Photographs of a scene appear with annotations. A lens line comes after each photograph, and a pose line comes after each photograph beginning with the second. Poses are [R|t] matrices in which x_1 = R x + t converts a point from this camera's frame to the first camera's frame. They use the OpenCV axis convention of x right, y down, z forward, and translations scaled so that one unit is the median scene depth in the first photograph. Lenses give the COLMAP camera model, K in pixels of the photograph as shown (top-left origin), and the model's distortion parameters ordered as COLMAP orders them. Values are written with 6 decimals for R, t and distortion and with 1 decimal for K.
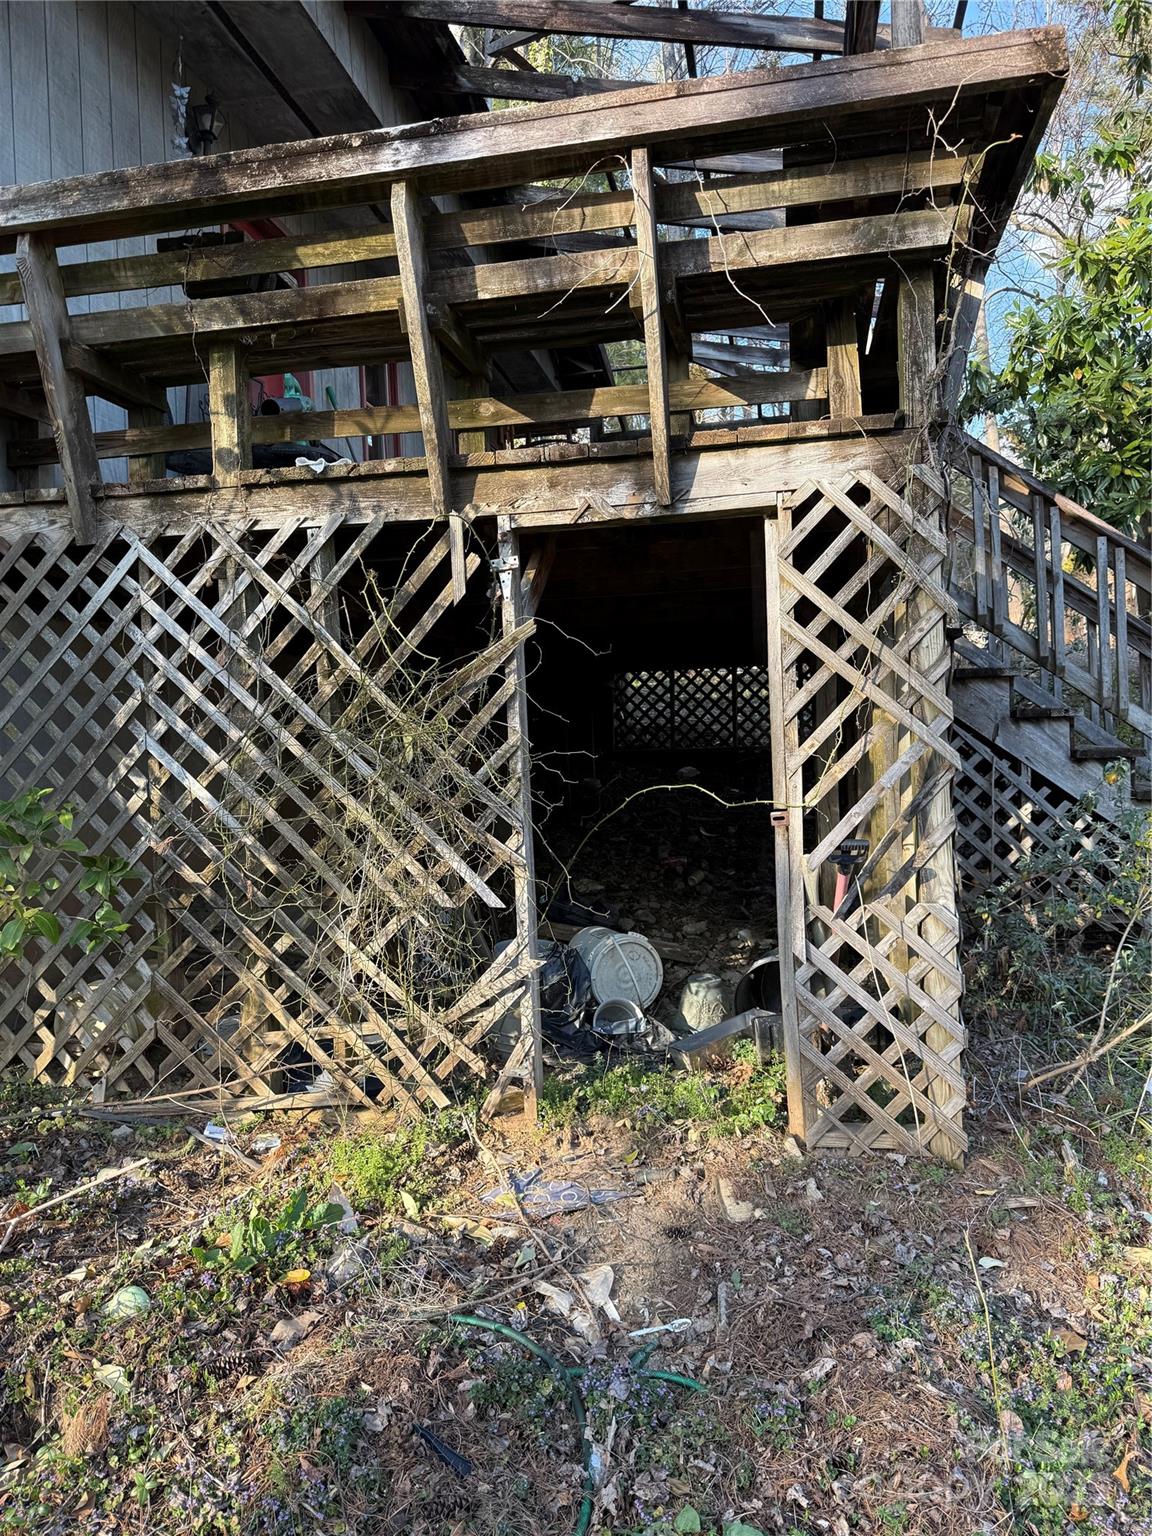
lens RADIAL K [[1064.6, 0, 580.7], [0, 1064.6, 769.6], [0, 0, 1]] dist [0.031692, -0.026152]
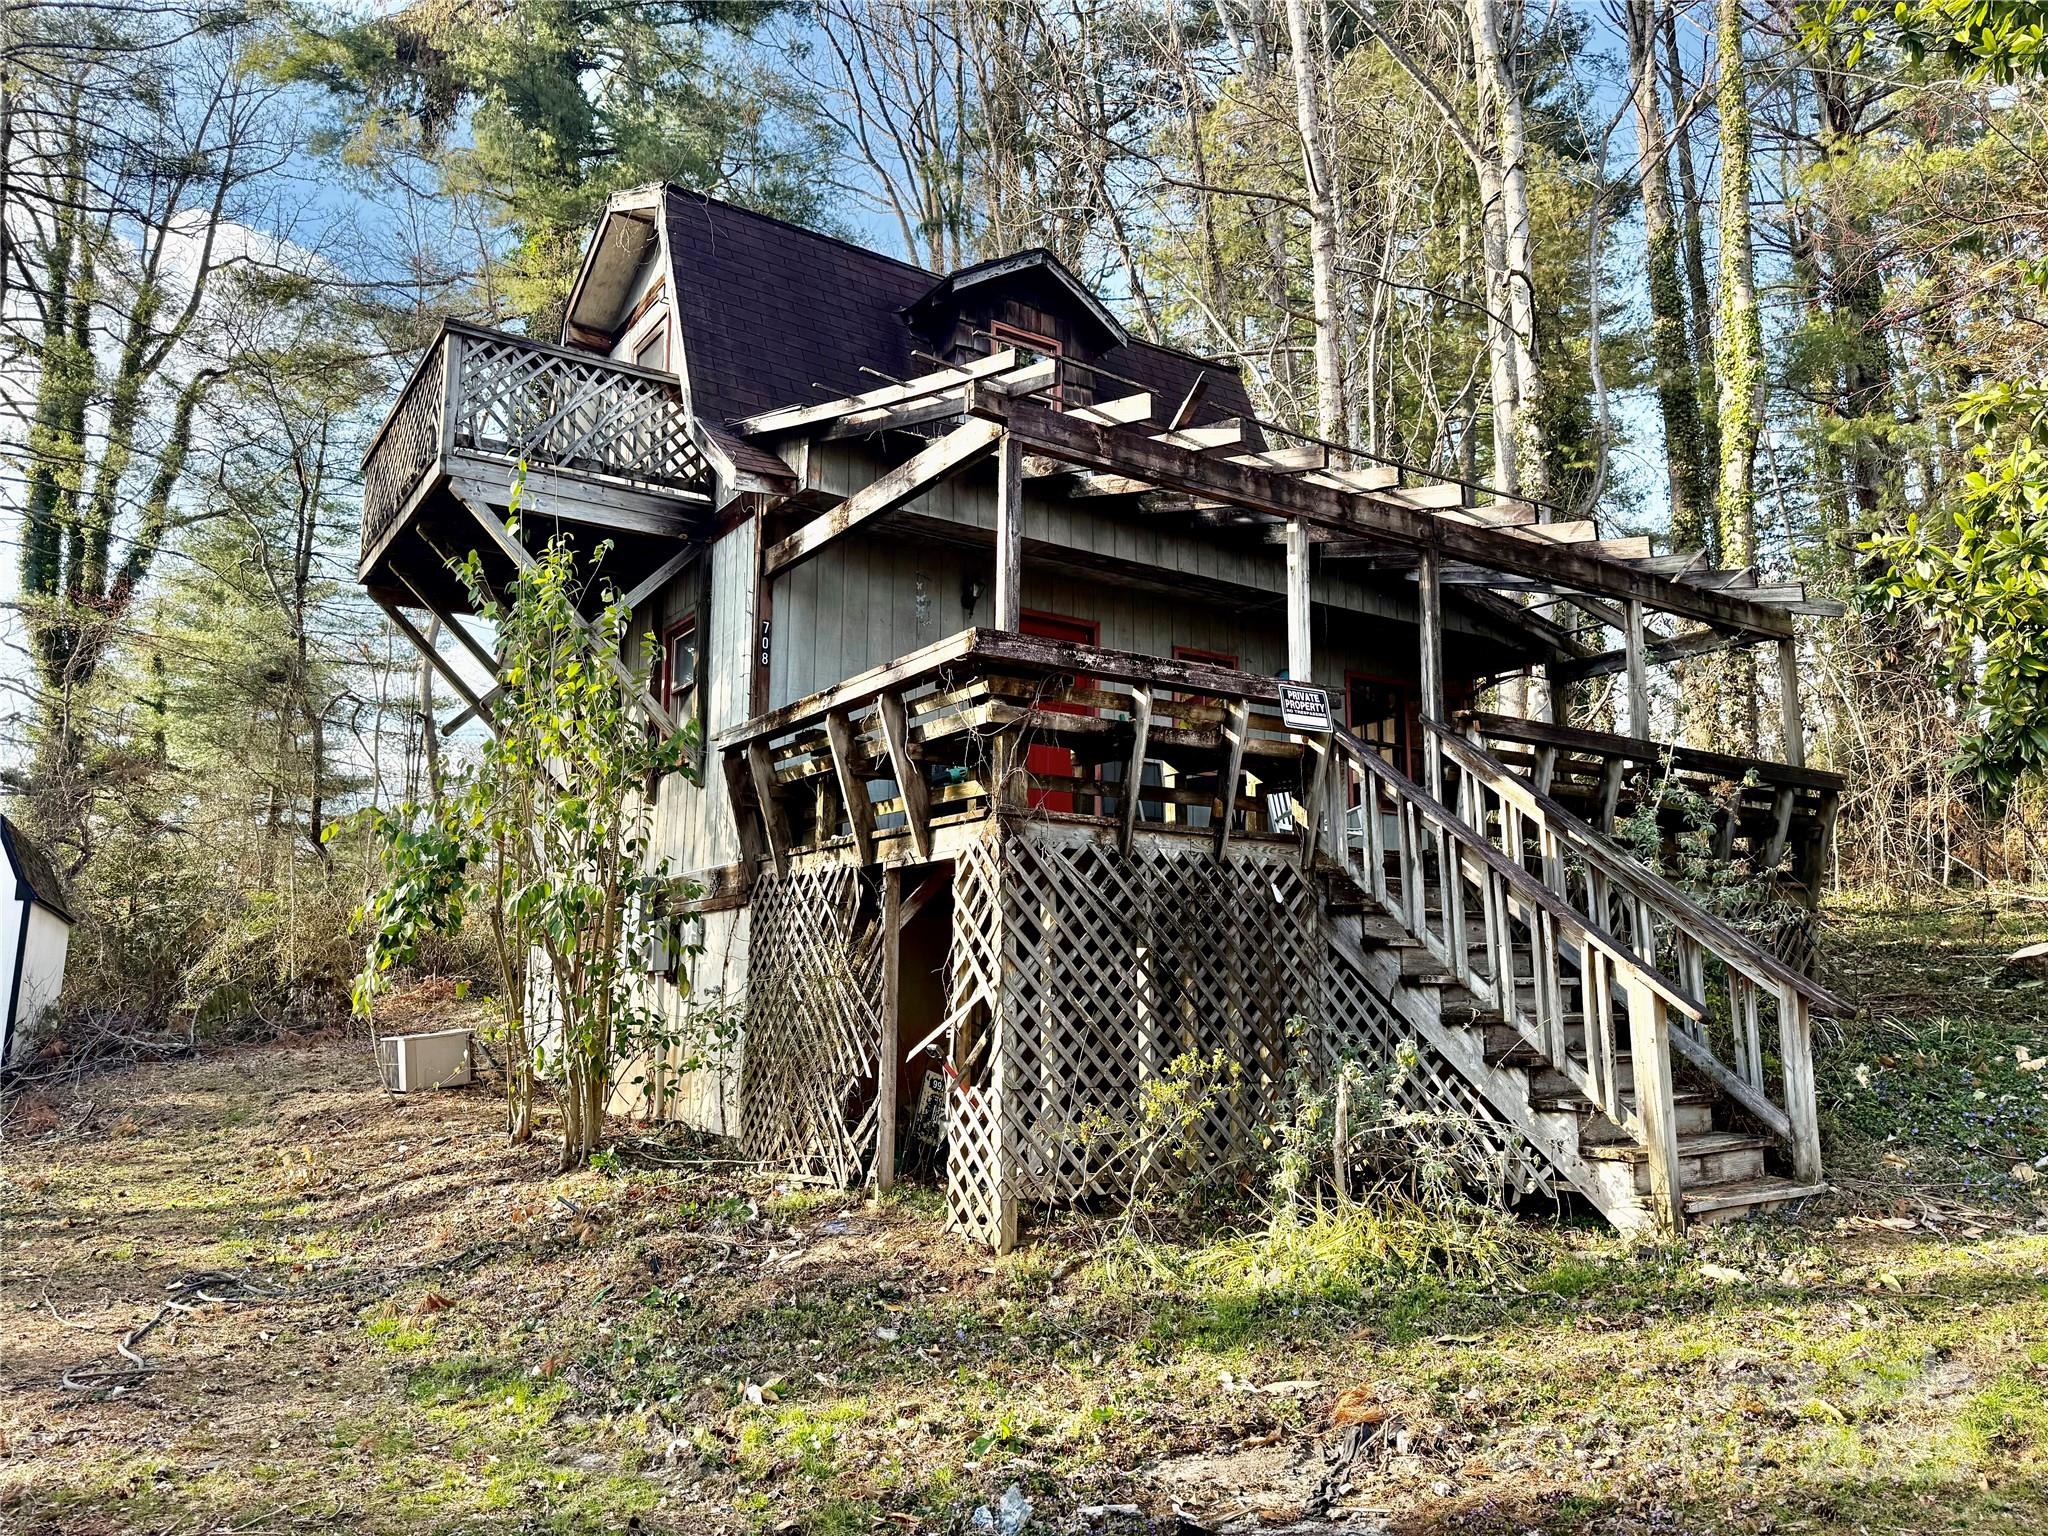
lens RADIAL K [[1419.5, 0, 1012.7], [0, 1419.5, 765.2], [0, 0, 1]] dist [0.031692, -0.026152]
pose [[0.695219, -0.079344, -0.714406, 1.954961], [-0.049458, 0.986253, -0.157665, -0.028738], [0.717095, 0.144945, 0.681738, -0.583429]]
